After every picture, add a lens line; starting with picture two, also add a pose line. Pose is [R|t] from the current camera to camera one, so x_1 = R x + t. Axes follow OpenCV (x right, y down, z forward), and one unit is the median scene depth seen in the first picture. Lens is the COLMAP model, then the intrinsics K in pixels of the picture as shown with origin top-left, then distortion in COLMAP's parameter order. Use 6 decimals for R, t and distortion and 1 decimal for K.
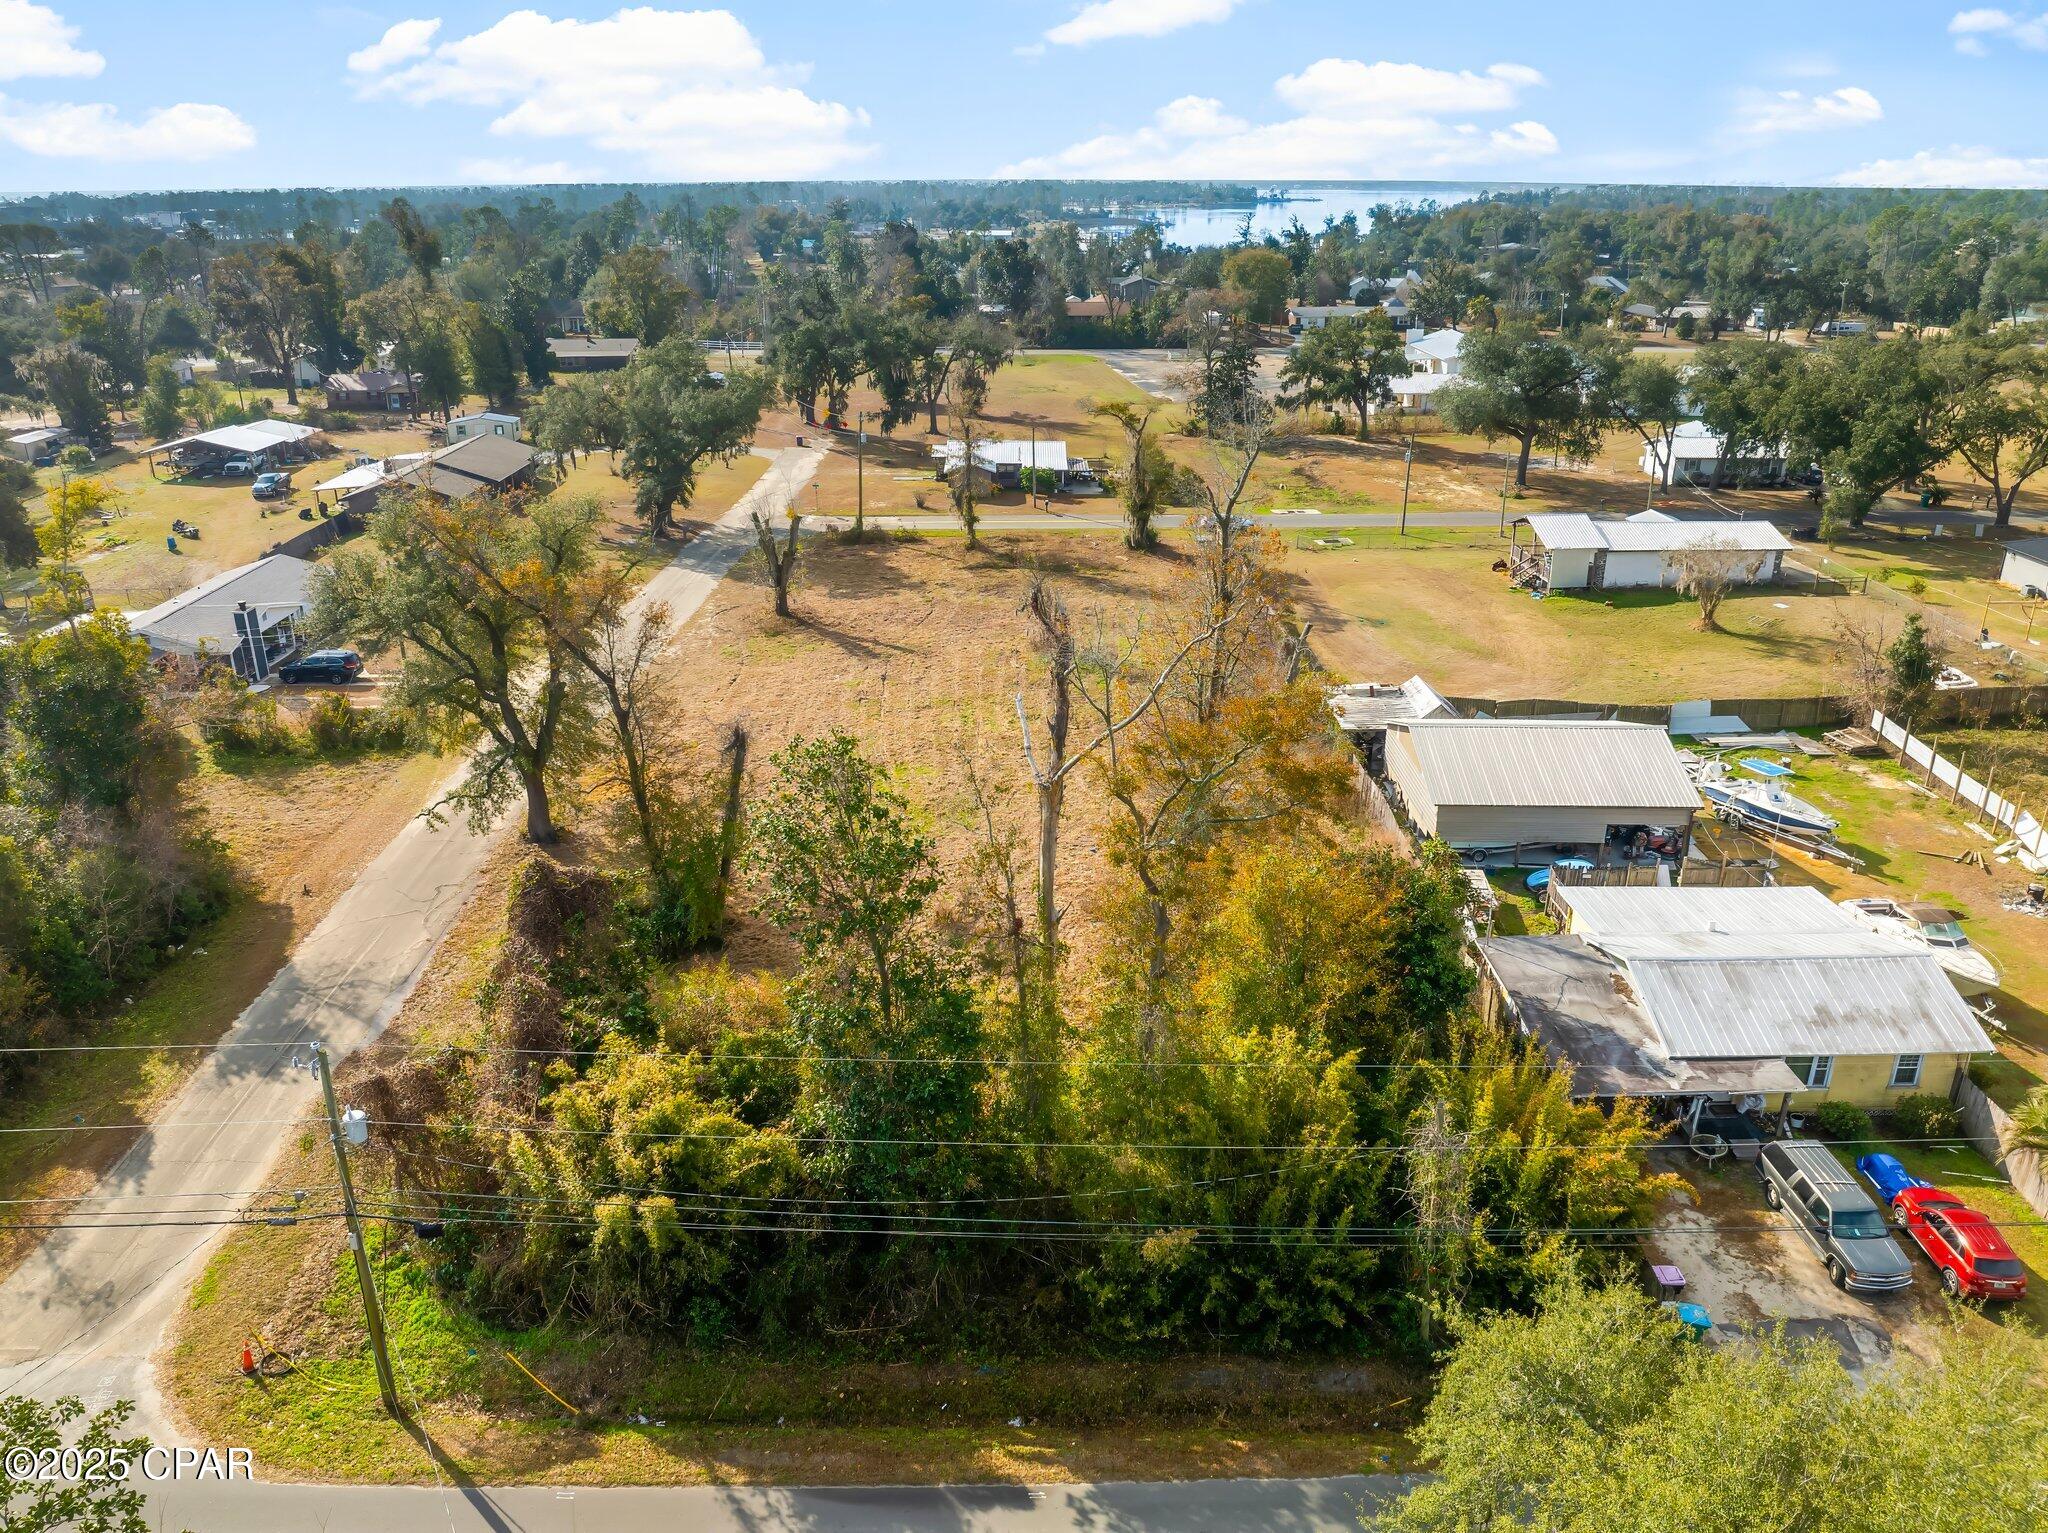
lens RADIAL K [[1395.3, 0, 1024.0], [0, 1395.3, 766.5], [0, 0, 1]] dist [-0.025060, -0.002540]
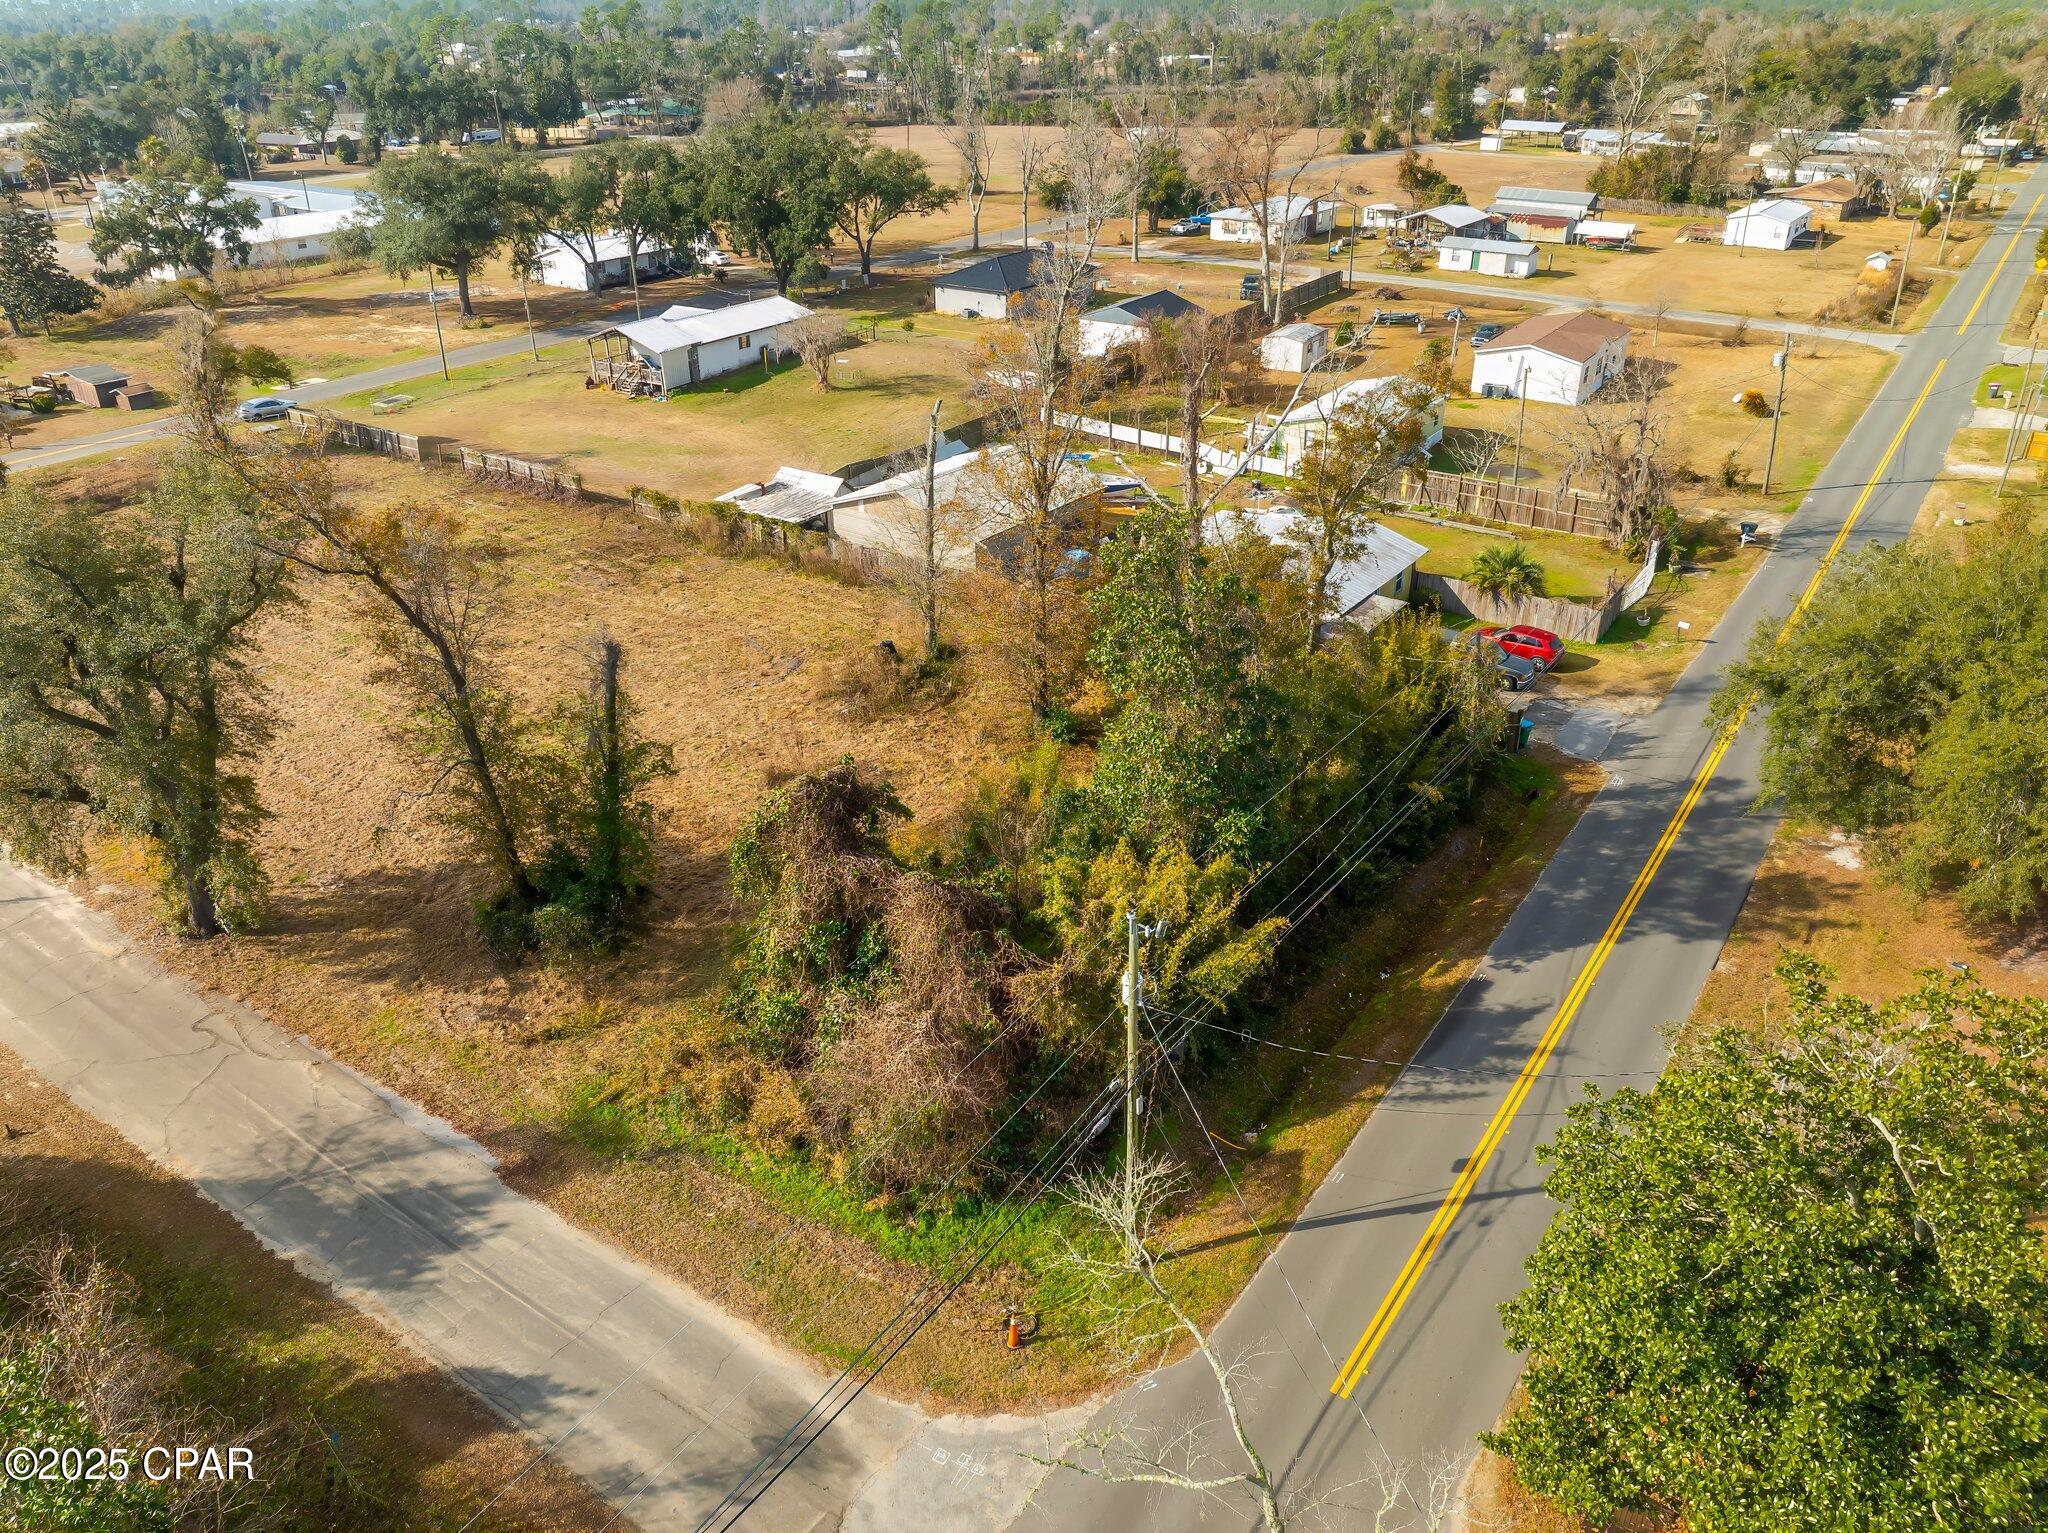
lens RADIAL K [[1440.7, 0, 1024.0], [0, 1440.7, 766.5], [0, 0, 1]] dist [-0.001146, -0.053217]
pose [[0.594691, -0.382243, 0.707271, -0.332090], [0.313091, 0.920400, 0.234174, -0.037247], [-0.740484, 0.082179, 0.667031, 0.107093]]
